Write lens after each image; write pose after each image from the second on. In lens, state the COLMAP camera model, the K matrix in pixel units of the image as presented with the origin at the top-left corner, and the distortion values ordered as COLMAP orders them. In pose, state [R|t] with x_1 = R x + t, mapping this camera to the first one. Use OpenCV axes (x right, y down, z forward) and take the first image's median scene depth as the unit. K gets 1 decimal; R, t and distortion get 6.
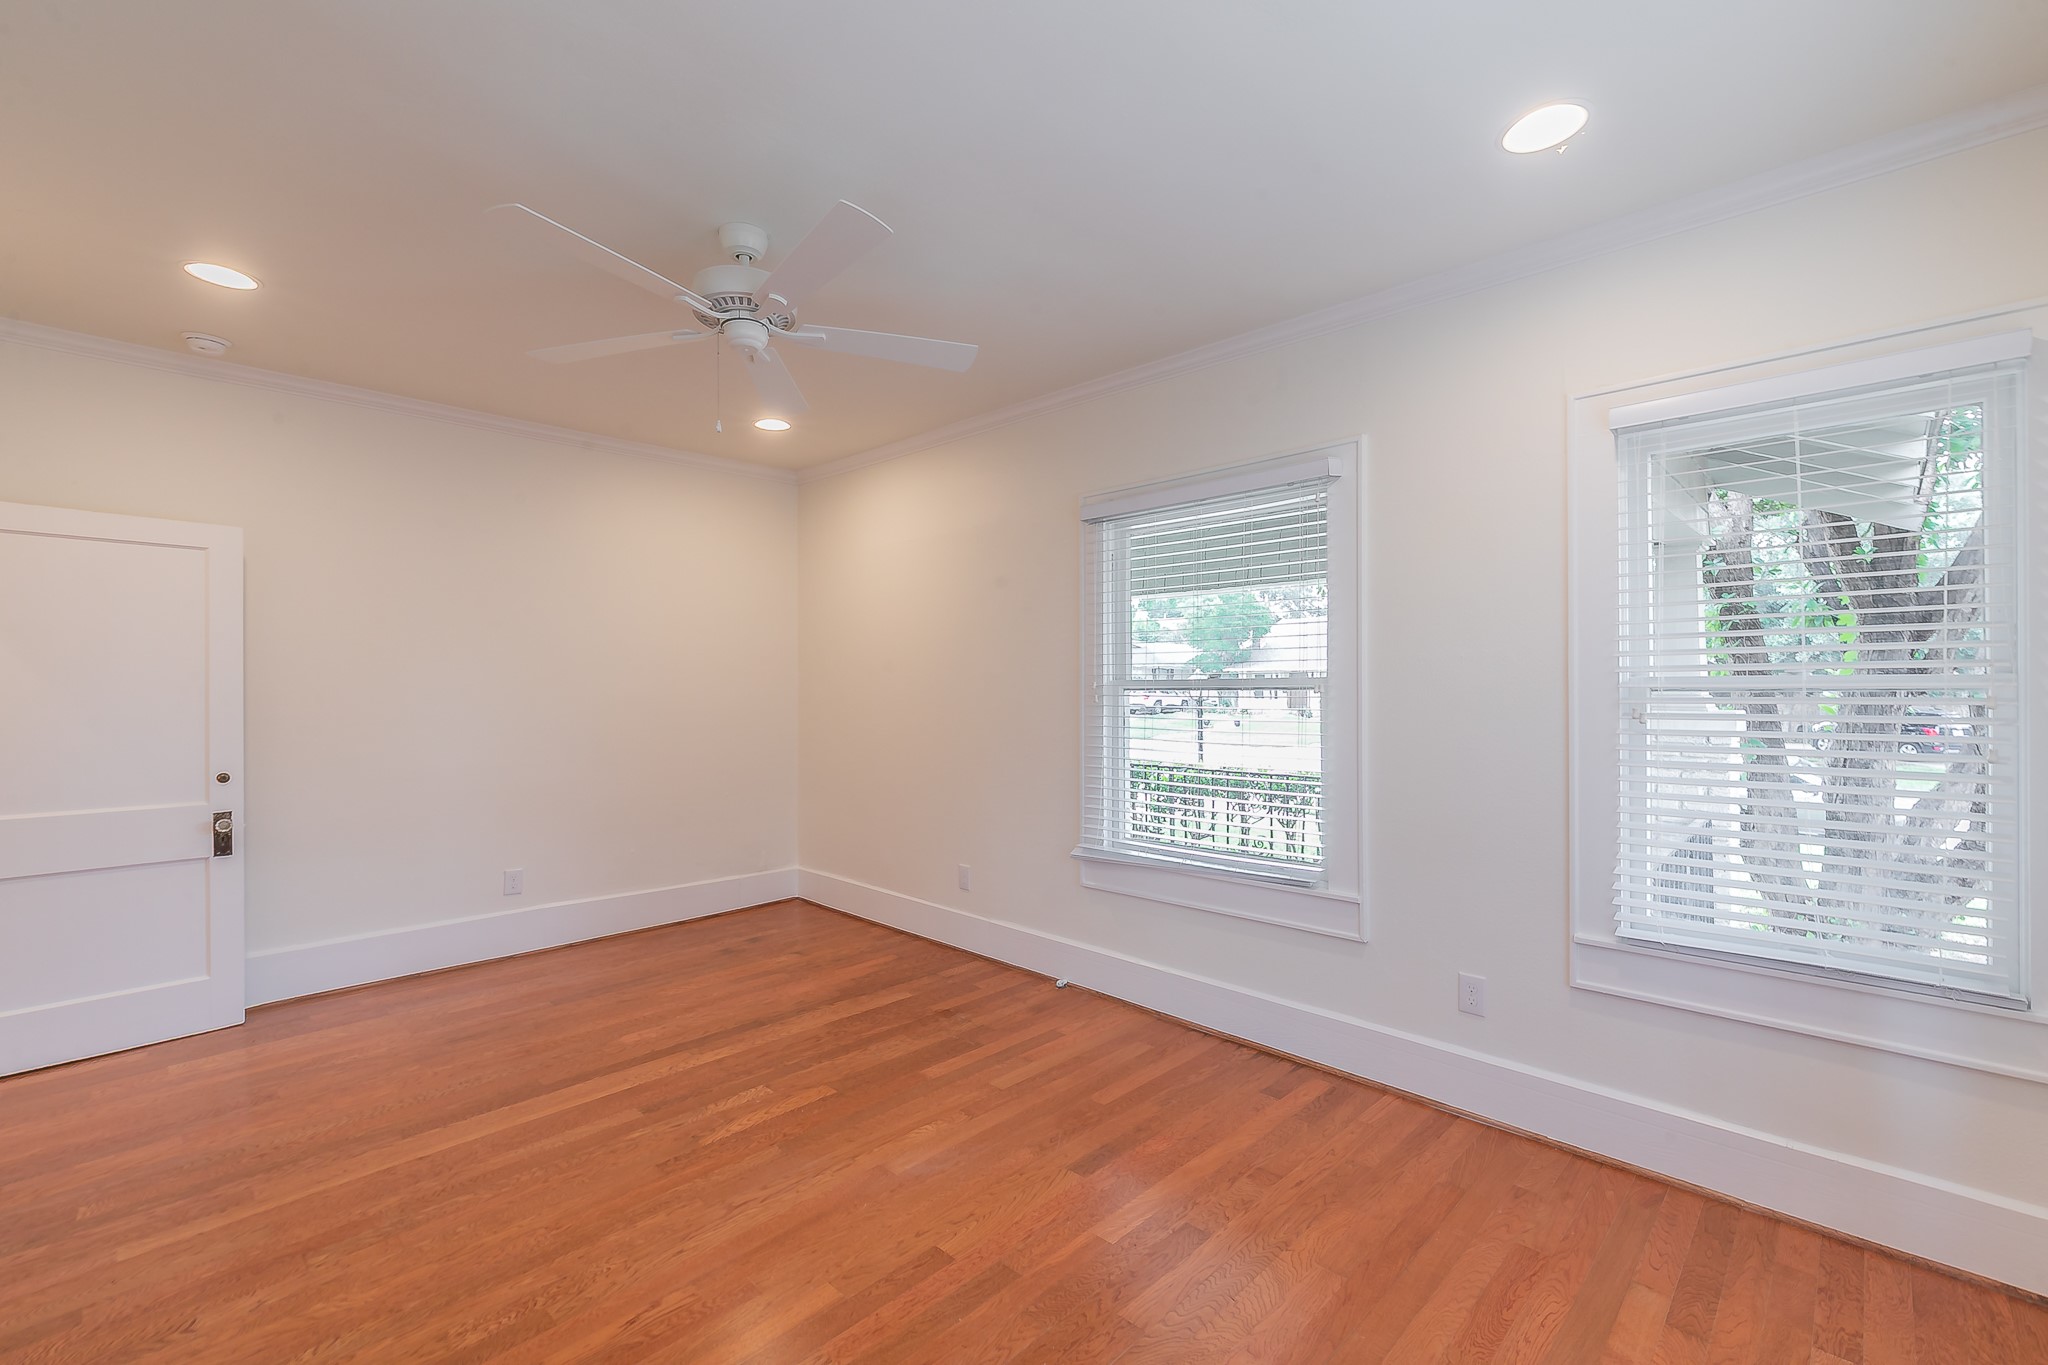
lens RADIAL K [[886.5, 0, 1010.5], [0, 886.5, 680.5], [0, 0, 1]] dist [-0.002101, -0.000405]
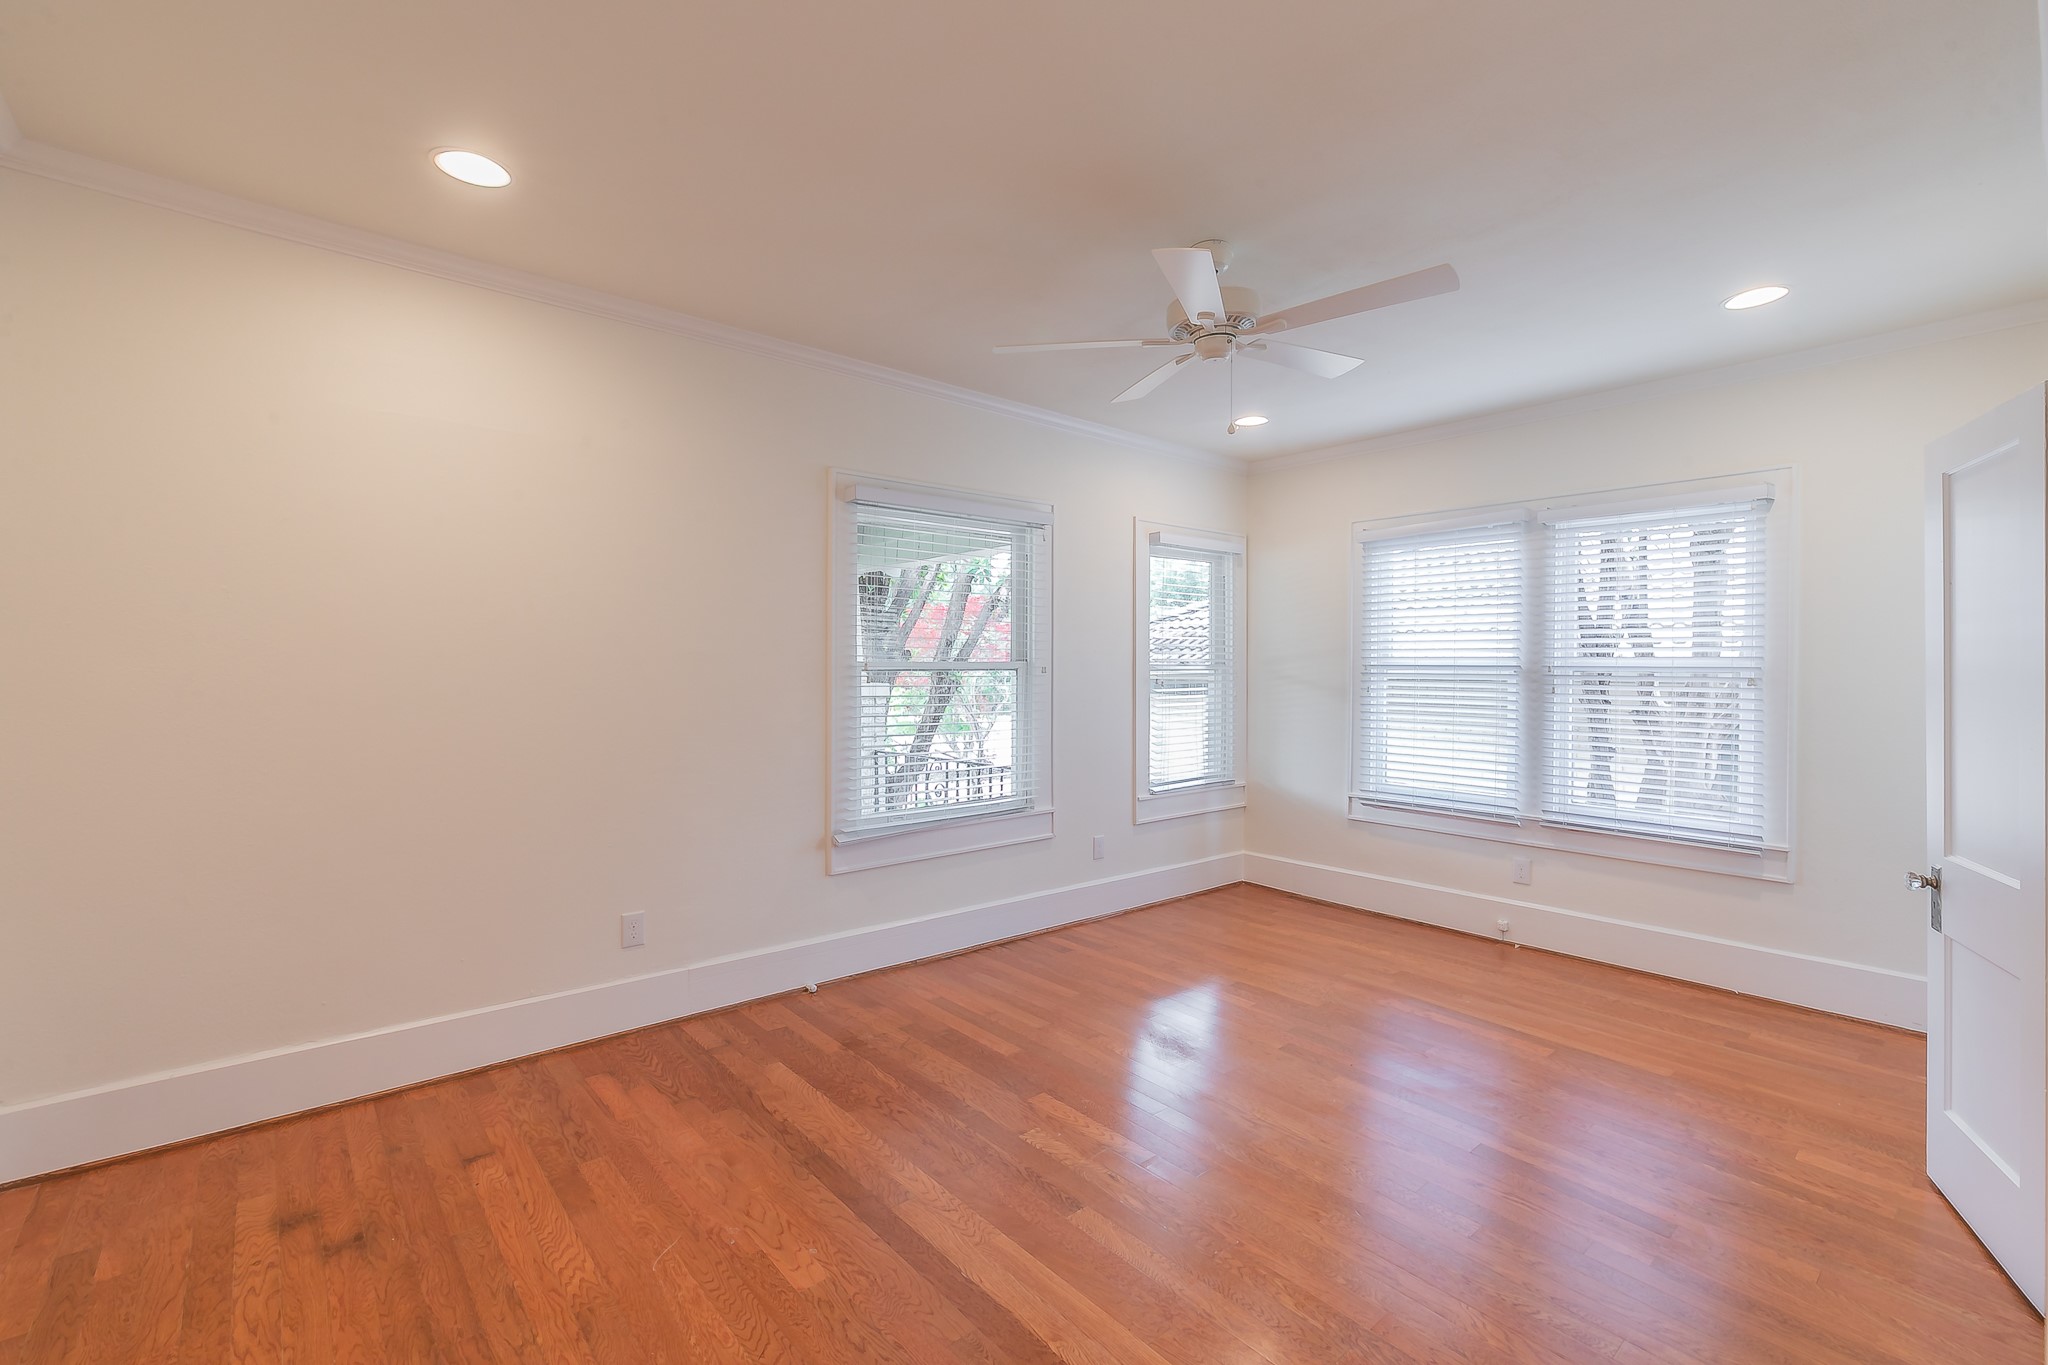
lens RADIAL K [[886.5, 0, 1058.1], [0, 886.5, 673.9], [0, 0, 1]] dist [-0.001255, -0.000153]
pose [[0.057696, -0.004103, 0.998326, -0.954562], [-0.010196, 0.999937, 0.004699, 0.006608], [-0.998282, -0.010450, 0.057651, 0.777339]]
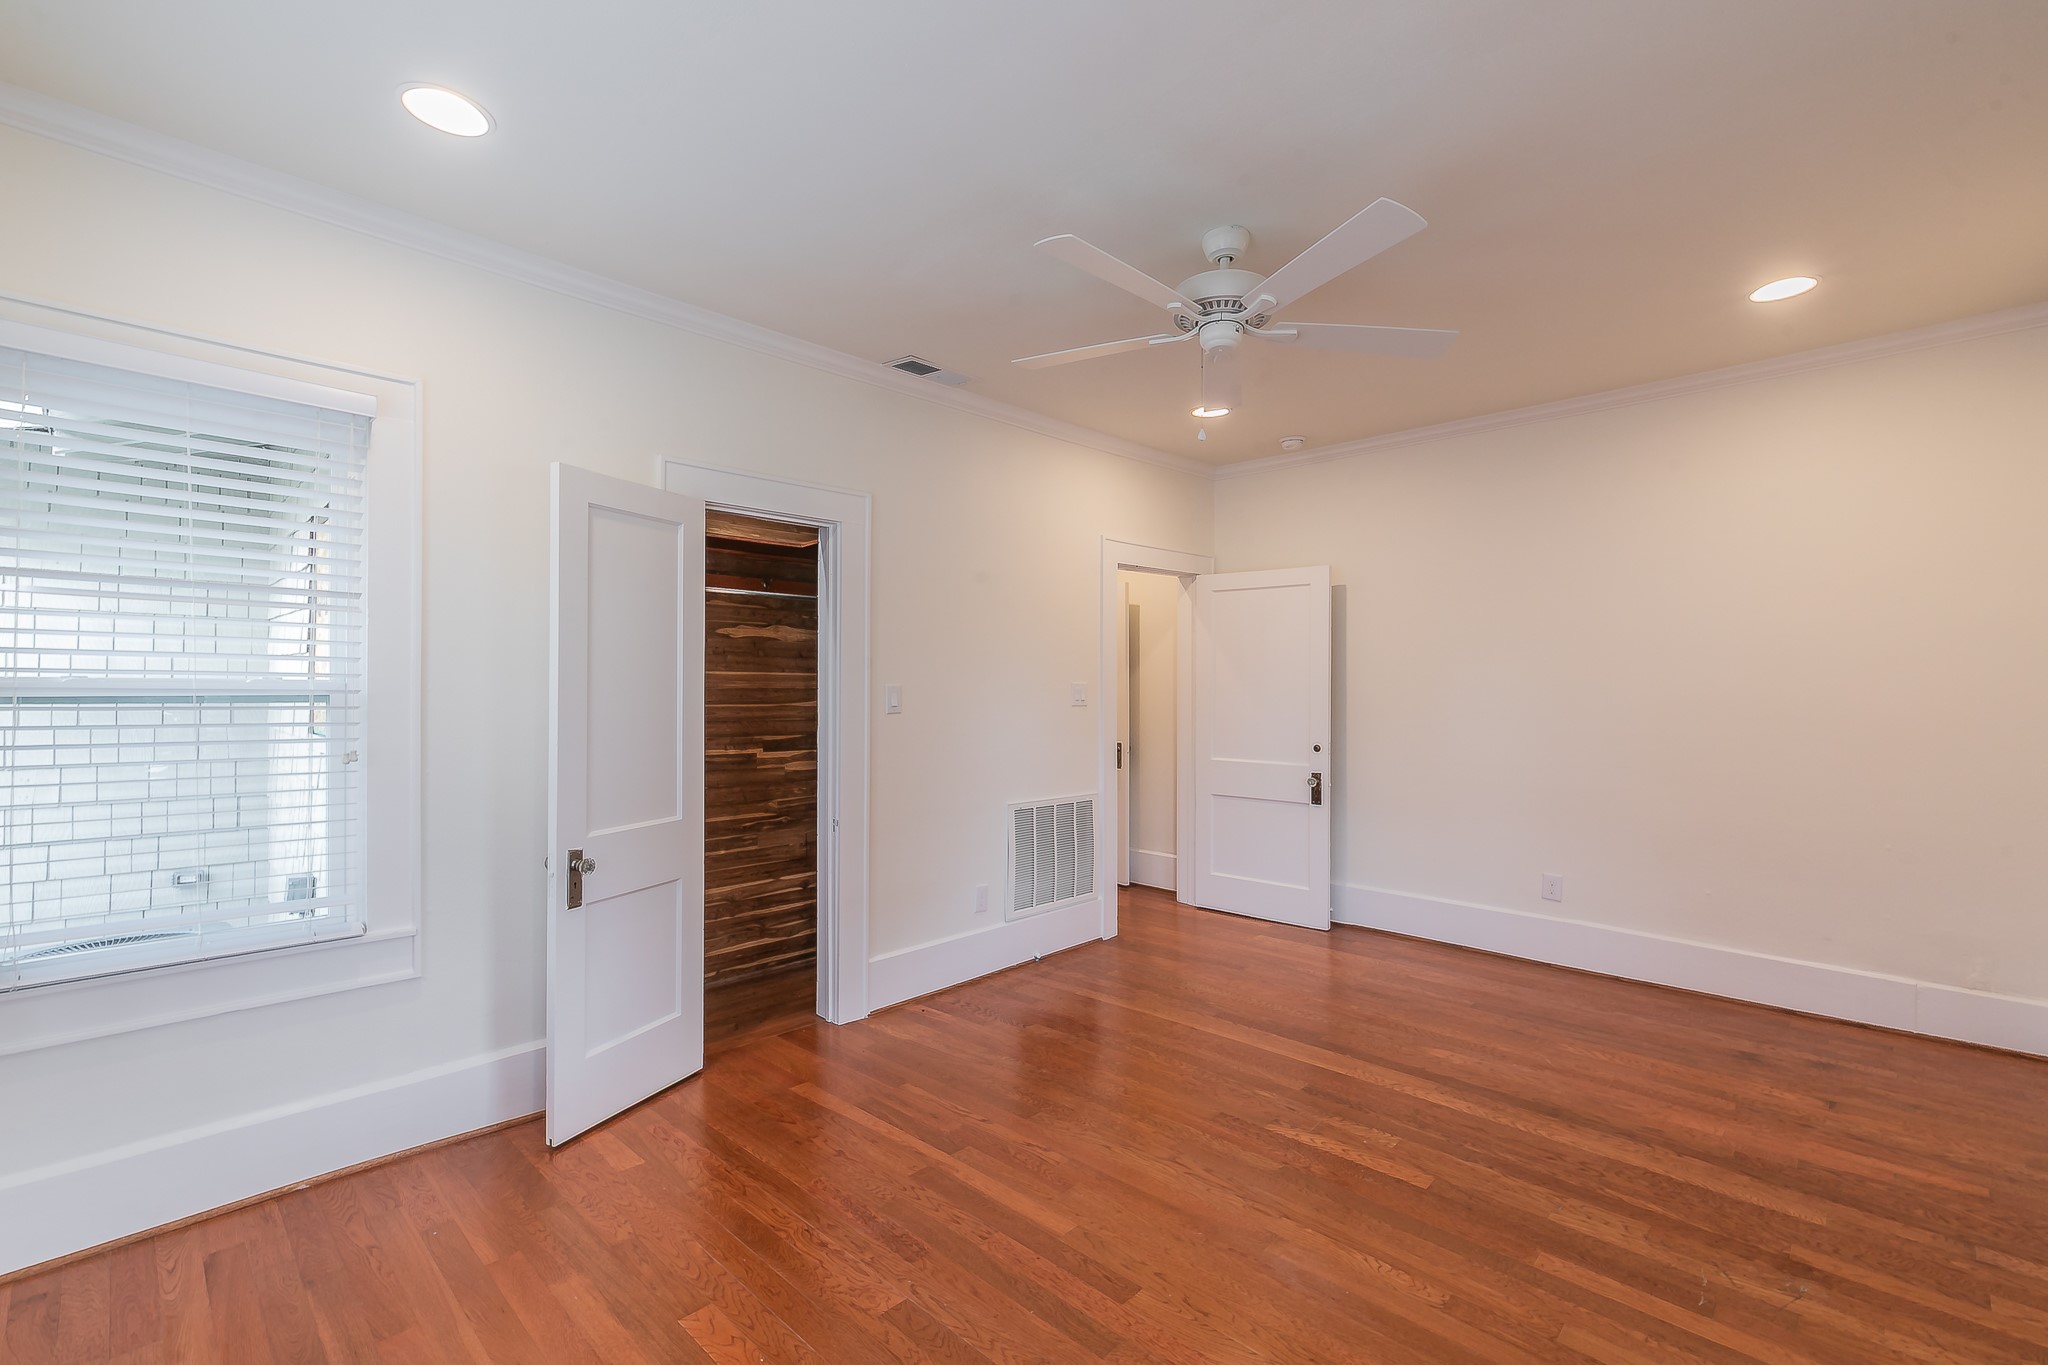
lens RADIAL K [[886.5, 0, 1010.5], [0, 886.5, 680.5], [0, 0, 1]] dist [-0.002101, -0.000405]
pose [[-0.005960, -0.003657, -0.999976, 0.503080], [0.000027, 0.999993, -0.003658, 0.008333], [0.999982, -0.000049, -0.005959, 0.524969]]
